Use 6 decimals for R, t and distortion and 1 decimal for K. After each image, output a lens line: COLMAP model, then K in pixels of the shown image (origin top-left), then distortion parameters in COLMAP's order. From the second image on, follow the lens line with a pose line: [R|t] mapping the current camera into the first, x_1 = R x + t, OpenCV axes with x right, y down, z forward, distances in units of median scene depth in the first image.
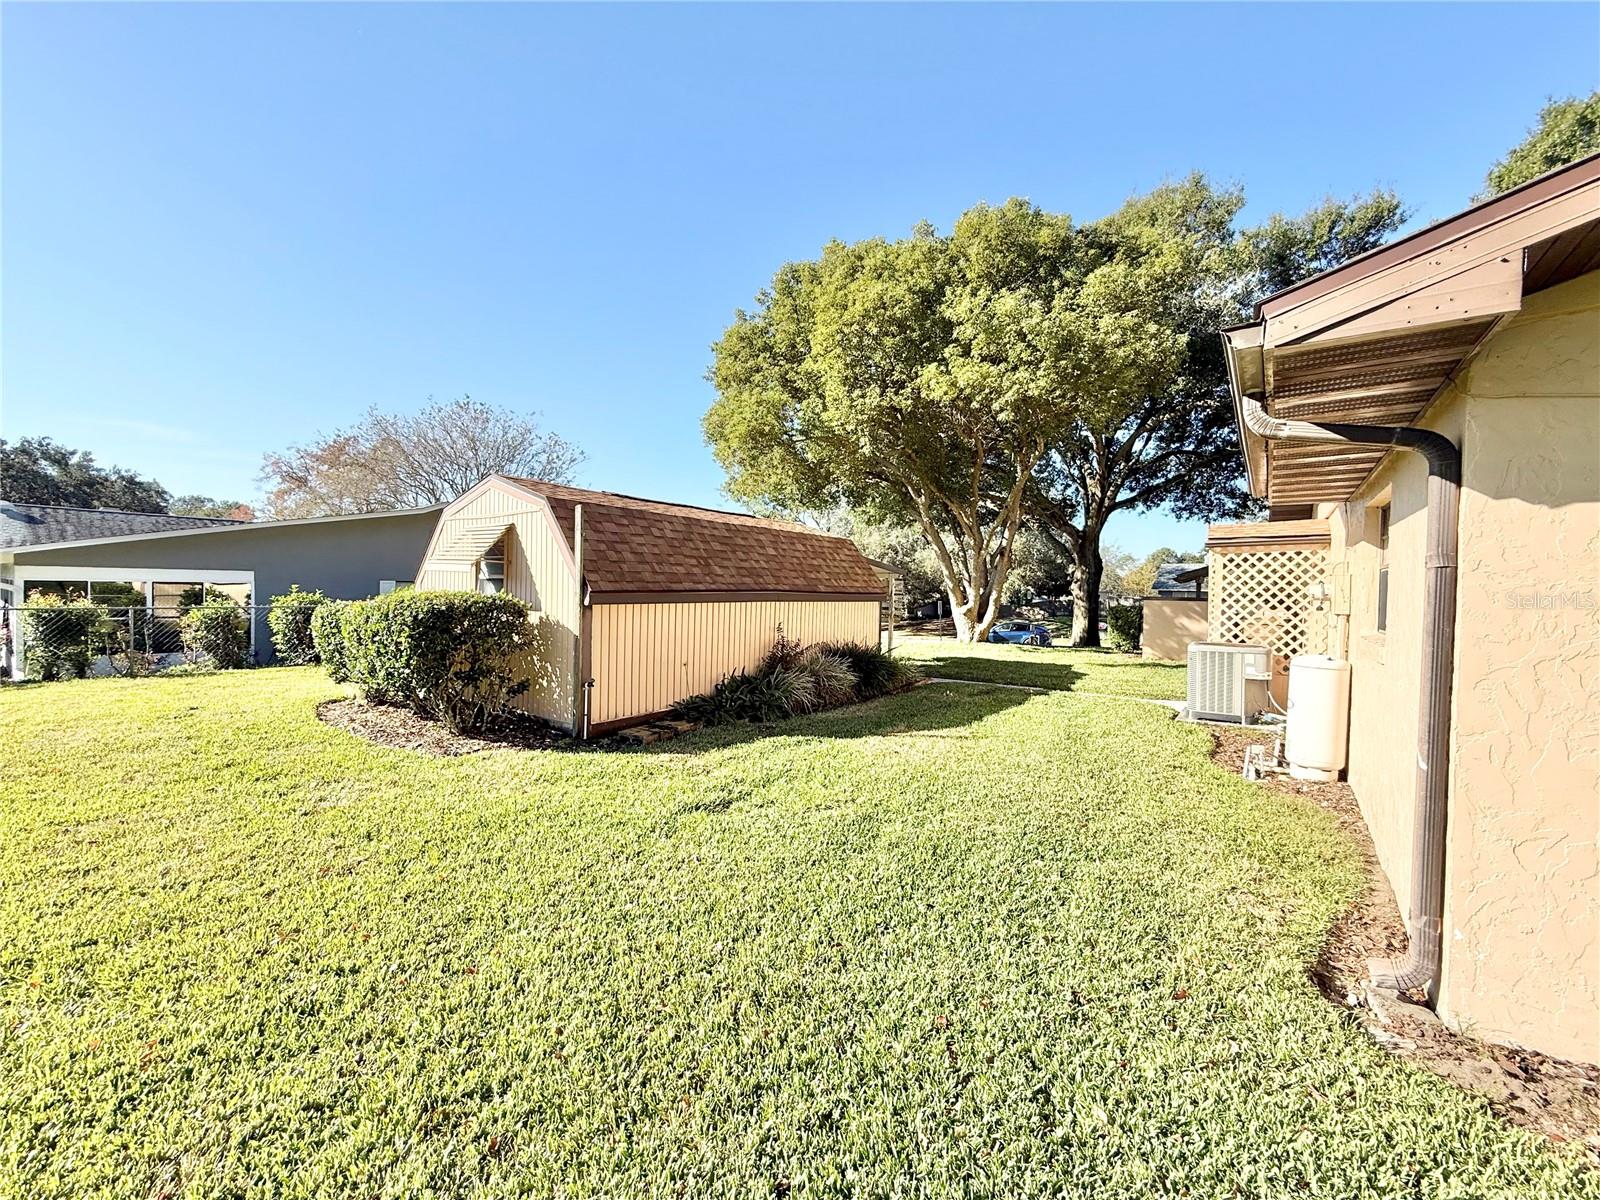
lens RADIAL K [[639.1, 0, 798.5], [0, 639.1, 600.6], [0, 0, 1]] dist [-0.011103, 0.001493]
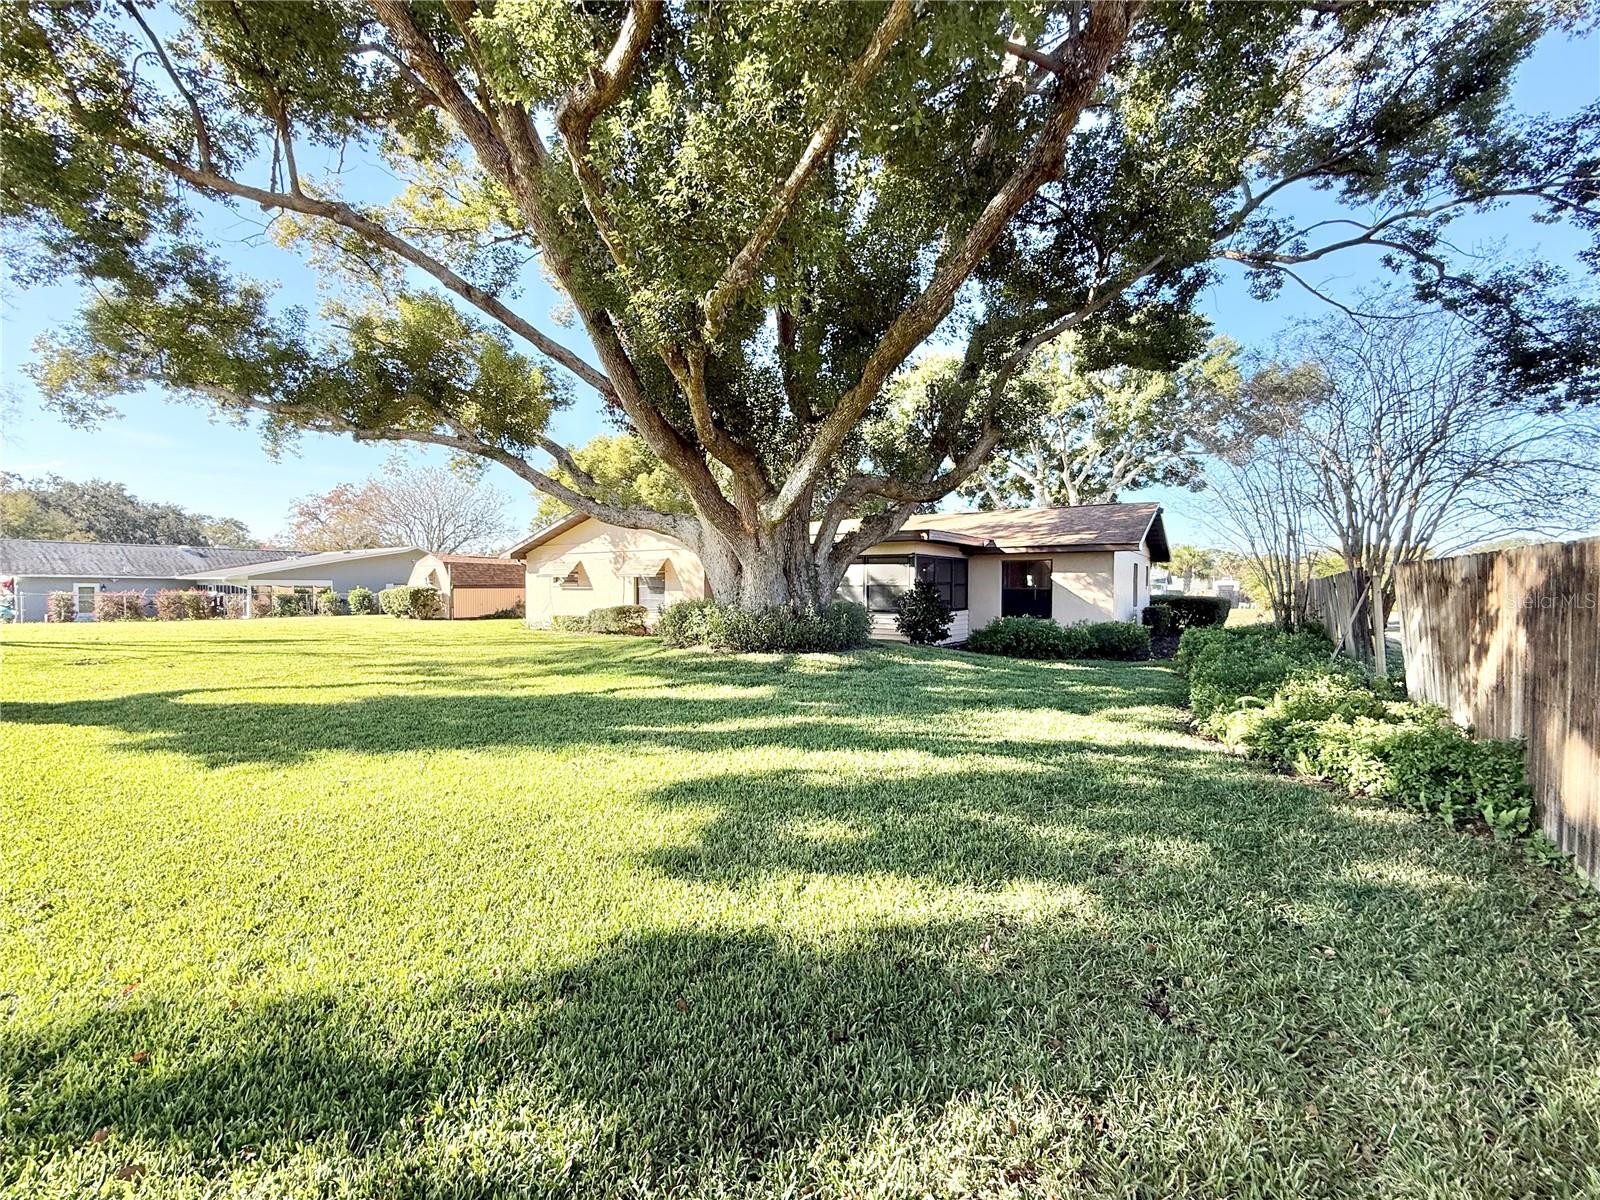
lens RADIAL K [[639.1, 0, 802.1], [0, 639.1, 598.0], [0, 0, 1]] dist [-0.011103, 0.001493]
pose [[0.999093, -0.002474, 0.042505, 1.665895], [0.002984, 0.999924, -0.011933, 0.116960], [-0.042472, 0.012049, 0.999025, -3.052202]]
